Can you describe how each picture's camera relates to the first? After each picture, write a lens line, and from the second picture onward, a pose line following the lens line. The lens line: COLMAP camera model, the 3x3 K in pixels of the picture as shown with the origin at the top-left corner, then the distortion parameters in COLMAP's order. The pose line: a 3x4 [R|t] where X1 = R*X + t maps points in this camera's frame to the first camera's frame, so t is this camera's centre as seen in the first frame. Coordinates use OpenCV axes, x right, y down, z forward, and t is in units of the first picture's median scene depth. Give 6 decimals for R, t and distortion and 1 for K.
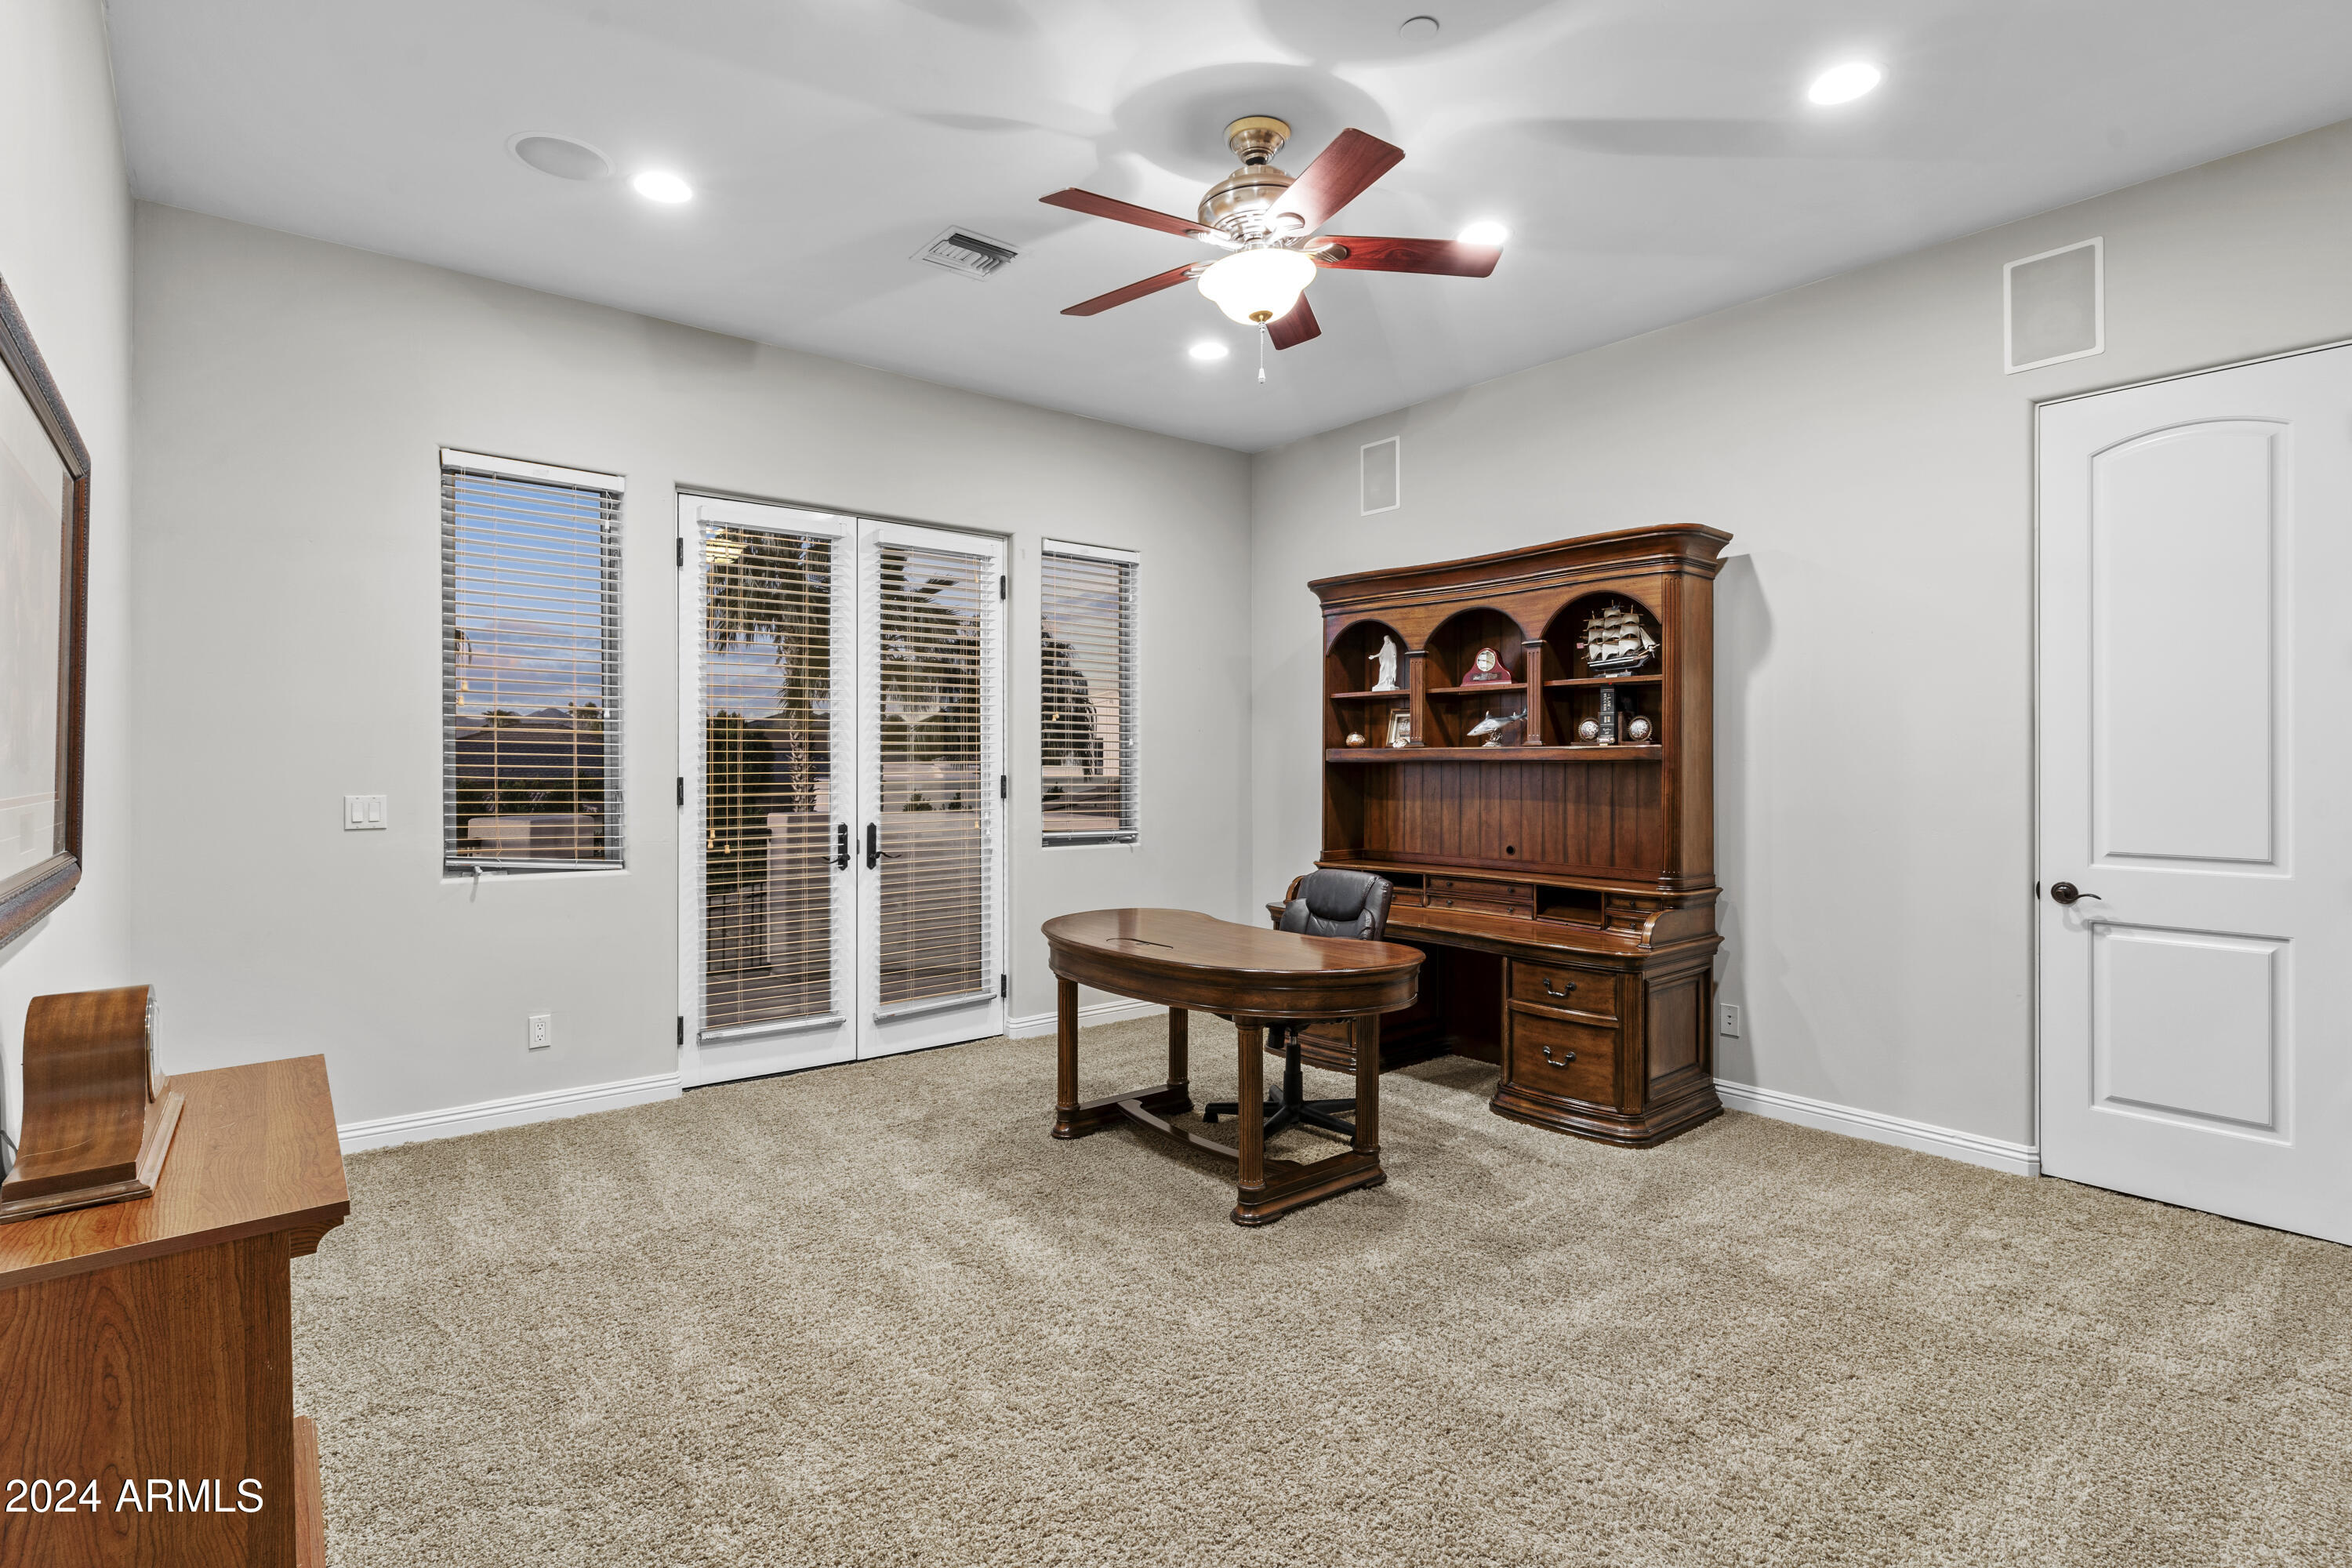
lens RADIAL K [[1131.9, 0, 1178.7], [0, 1131.9, 747.5], [0, 0, 1]] dist [0.001280, 0.000538]
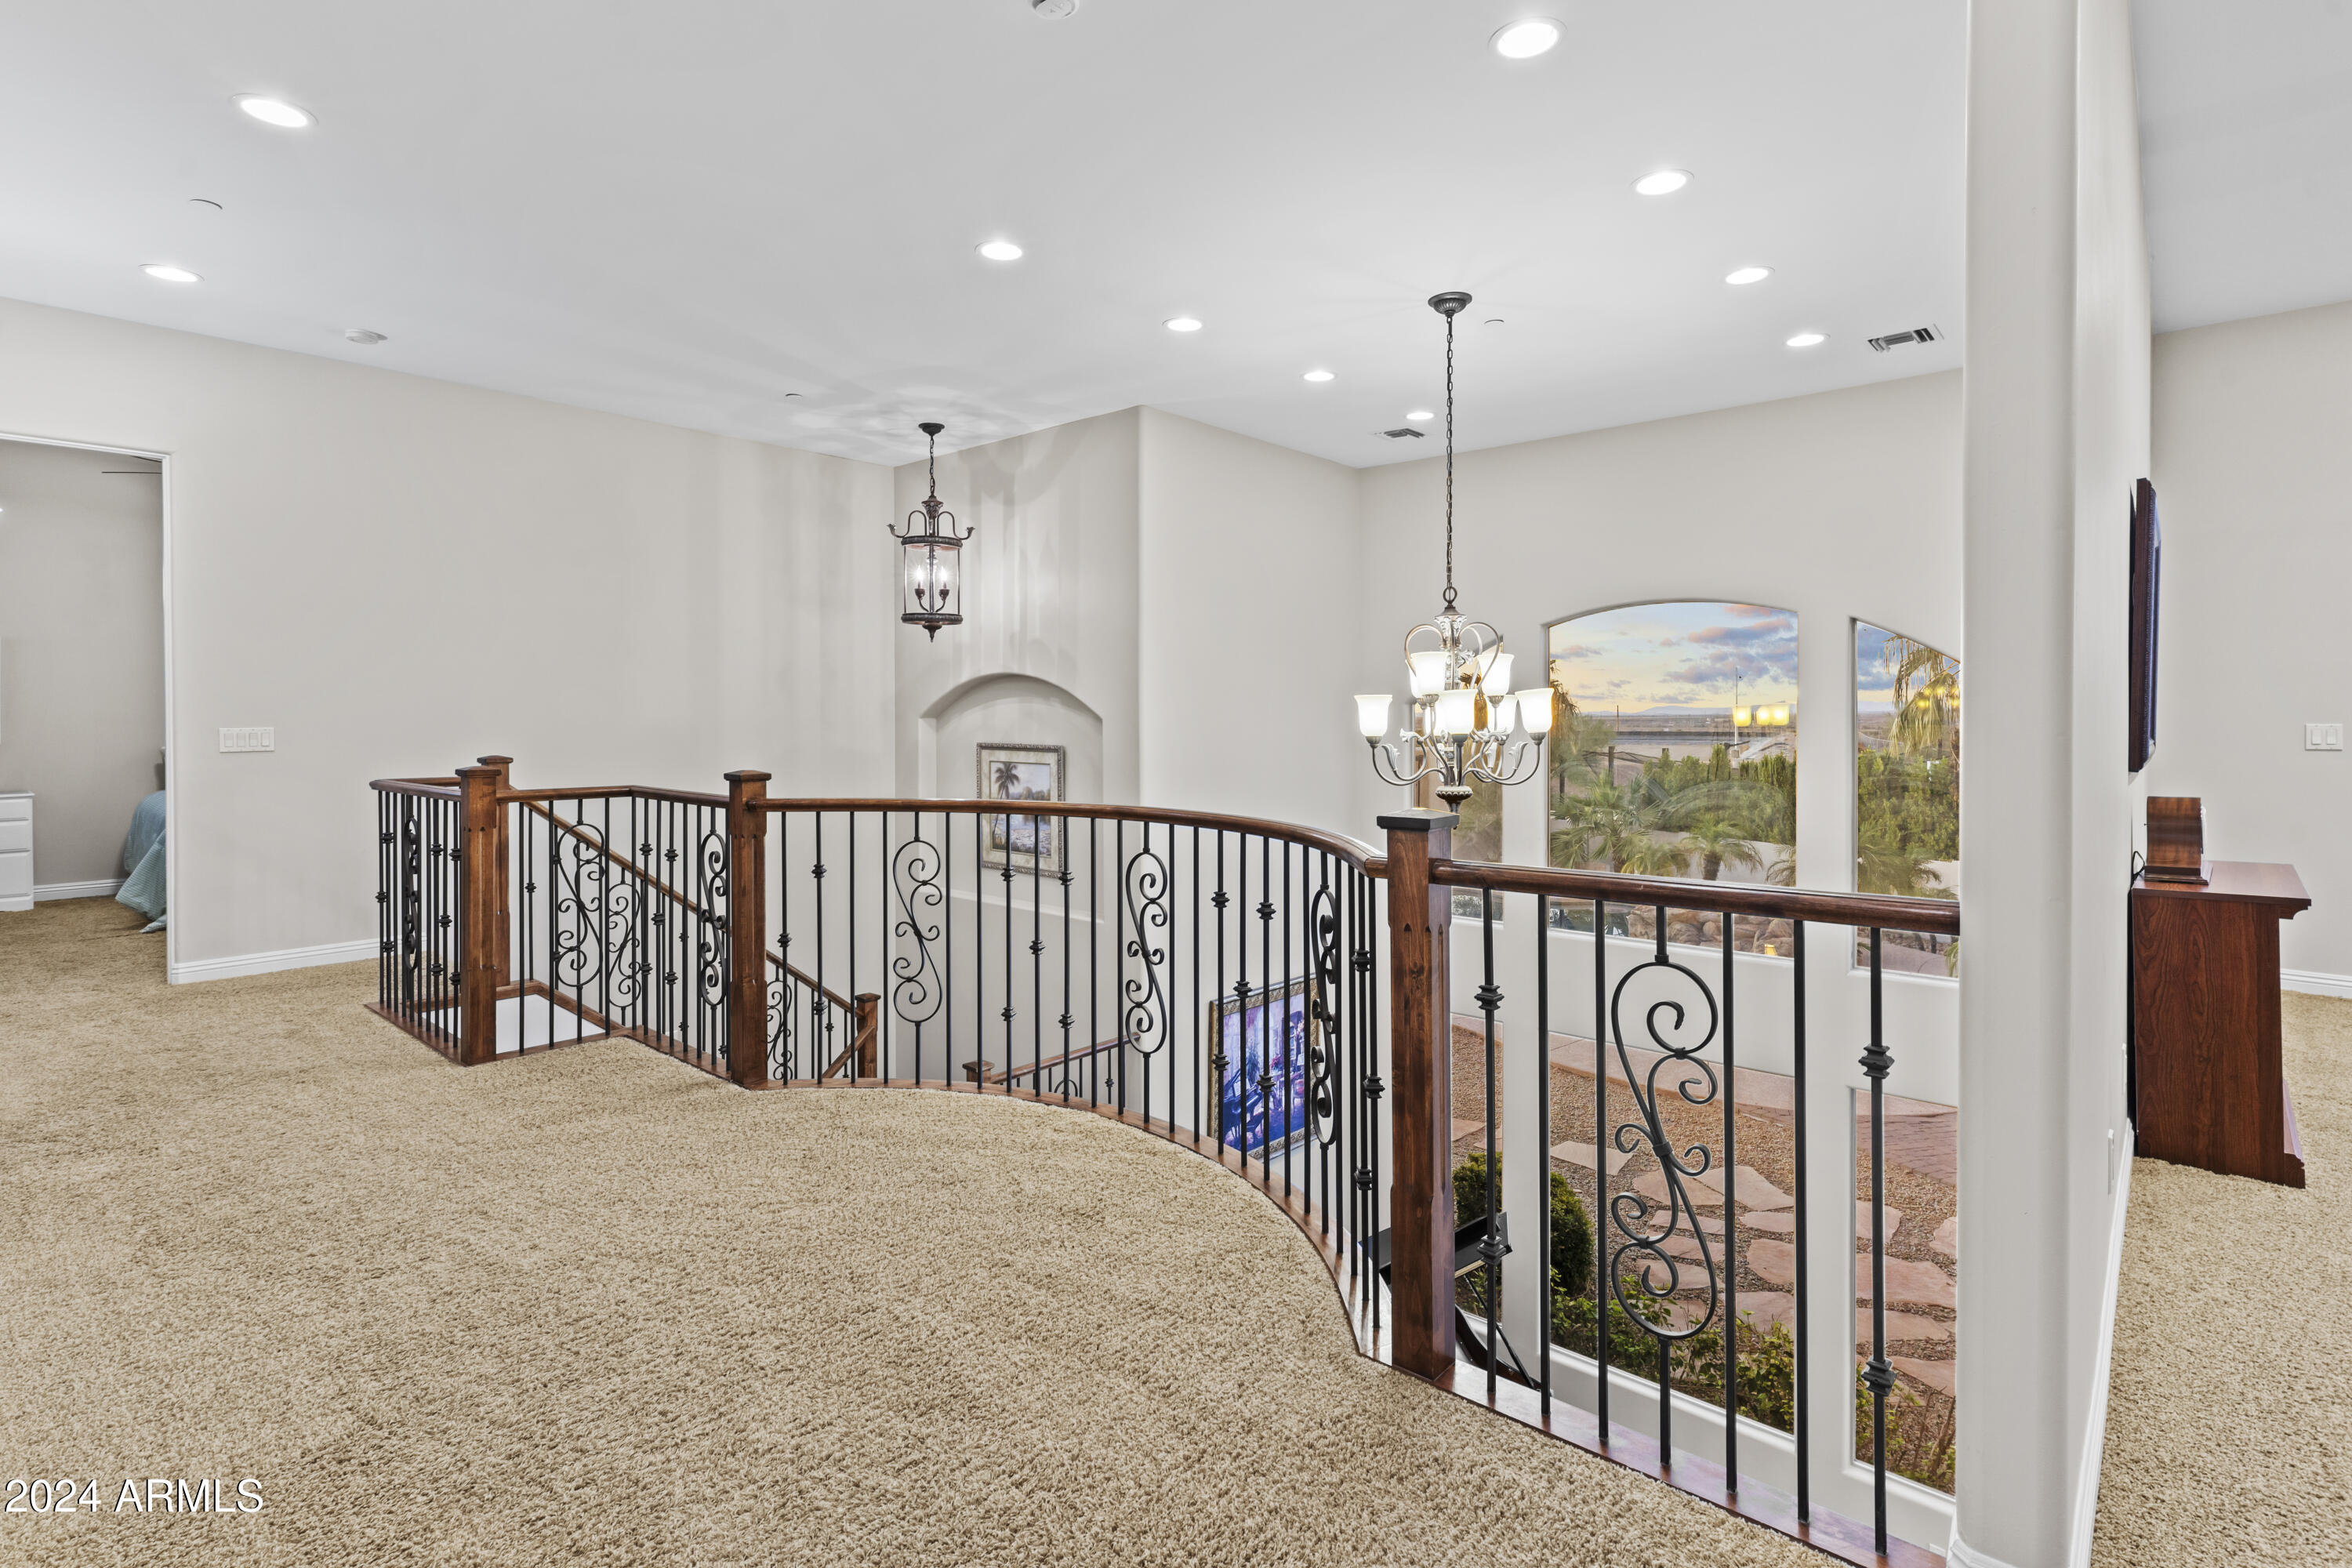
lens RADIAL K [[1131.9, 0, 1178.7], [0, 1131.9, 747.5], [0, 0, 1]] dist [0.001280, 0.000538]
pose [[0.156675, 0.019100, -0.987465, 0.936867], [0.010022, 0.999731, 0.020928, 0.063195], [0.987599, -0.013175, 0.156442, -1.299066]]
